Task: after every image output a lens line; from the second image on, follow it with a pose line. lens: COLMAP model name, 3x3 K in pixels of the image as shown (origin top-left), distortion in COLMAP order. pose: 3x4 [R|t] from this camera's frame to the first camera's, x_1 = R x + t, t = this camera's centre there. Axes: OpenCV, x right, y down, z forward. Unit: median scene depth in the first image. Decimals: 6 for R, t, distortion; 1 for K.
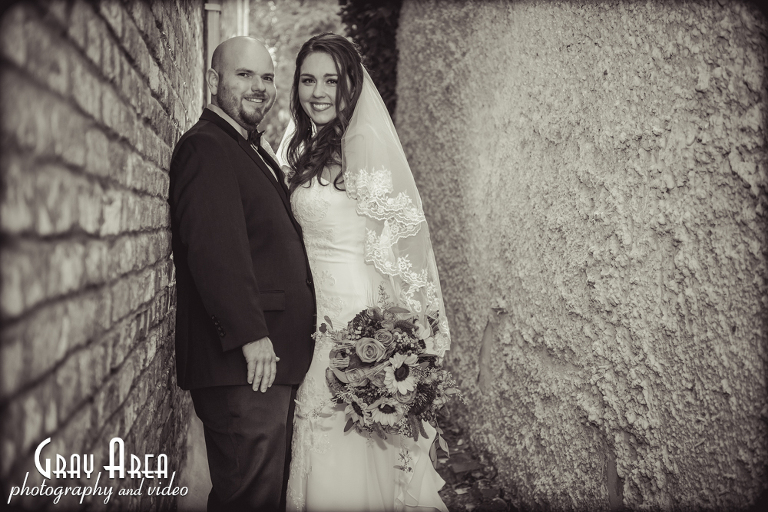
lens RADIAL K [[1020.6, 0, 384.0], [0, 1020.6, 256.0], [0, 0, 1]] dist [0.148077, 0.056481]
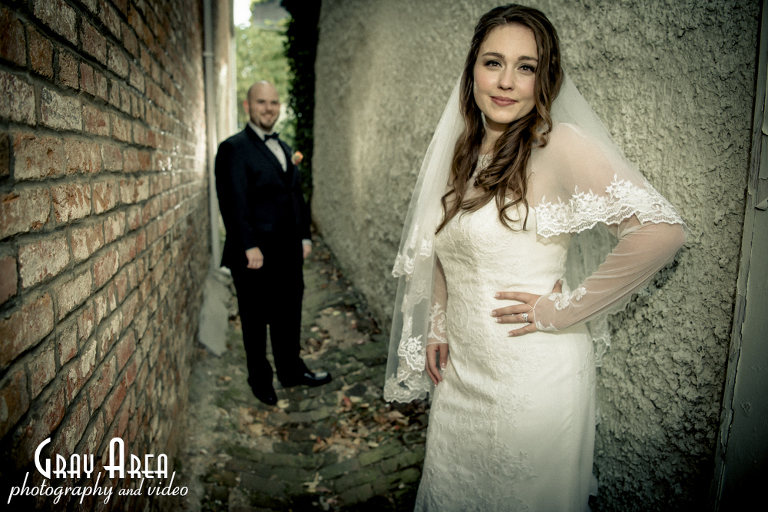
lens RADIAL K [[555.7, 0, 369.3], [0, 555.7, 257.5], [0, 0, 1]] dist [-0.053106, 0.007686]
pose [[0.995693, -0.025621, 0.089096, 0.036456], [0.013229, 0.990485, 0.136986, -0.032138], [-0.091758, -0.135217, 0.986558, -0.032273]]
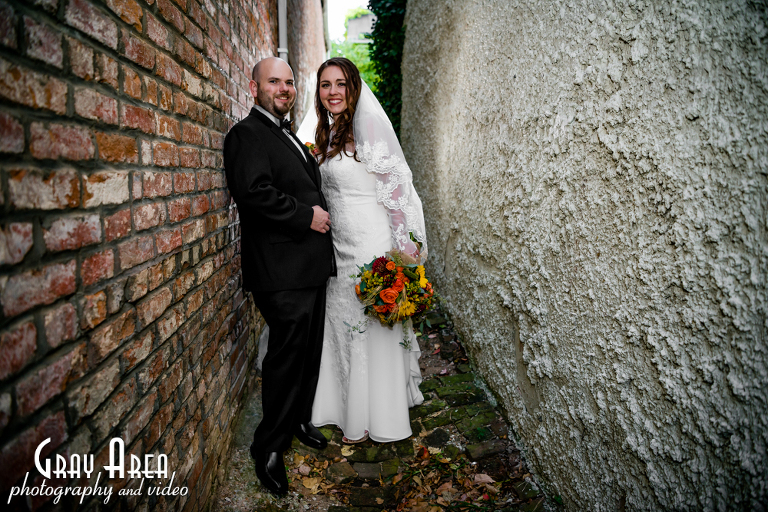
lens RADIAL K [[529.3, 0, 384.0], [0, 529.3, 256.0], [0, 0, 1]] dist [-0.070419, 0.006161]
pose [[0.998426, -0.015522, -0.053897, 0.072613], [0.022014, 0.992281, 0.122043, -0.018434], [0.051587, -0.123038, 0.991060, 0.242439]]
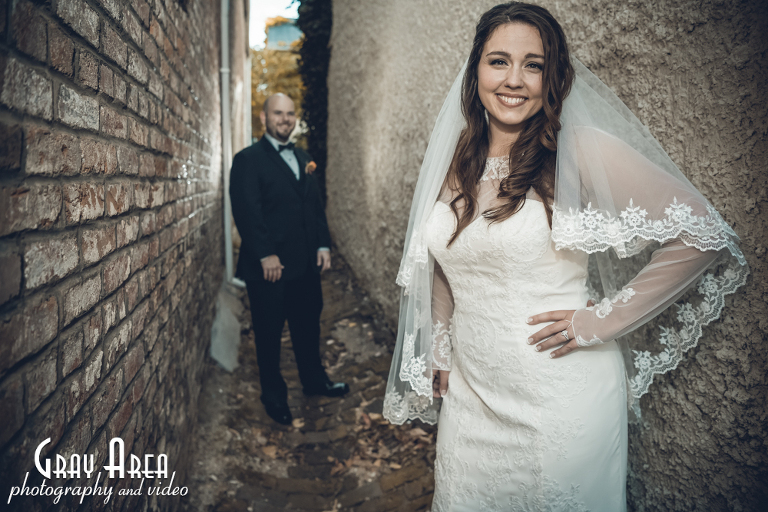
lens RADIAL K [[553.7, 0, 382.5], [0, 553.7, 181.4], [0, 0, 1]] dist [-0.051985, 0.008602]
pose [[0.994886, -0.033070, 0.095433, 0.029667], [0.035129, 0.999183, -0.019974, -0.020219], [-0.094695, 0.023224, 0.995235, -0.015697]]
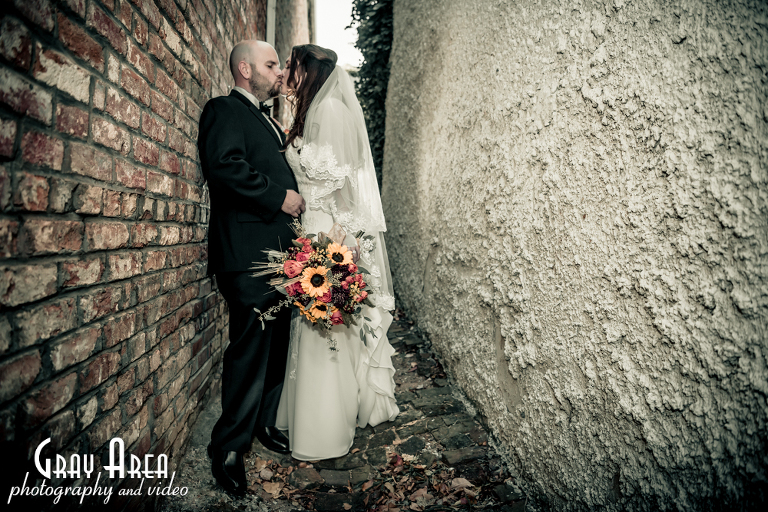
lens RADIAL K [[529.3, 0, 384.0], [0, 529.3, 256.0], [0, 0, 1]] dist [-0.070419, 0.006161]
pose [[0.999802, 0.012619, -0.015381, 0.075171], [-0.012432, 0.999849, 0.012143, 0.101428], [0.015532, -0.011949, 0.999808, 0.271551]]
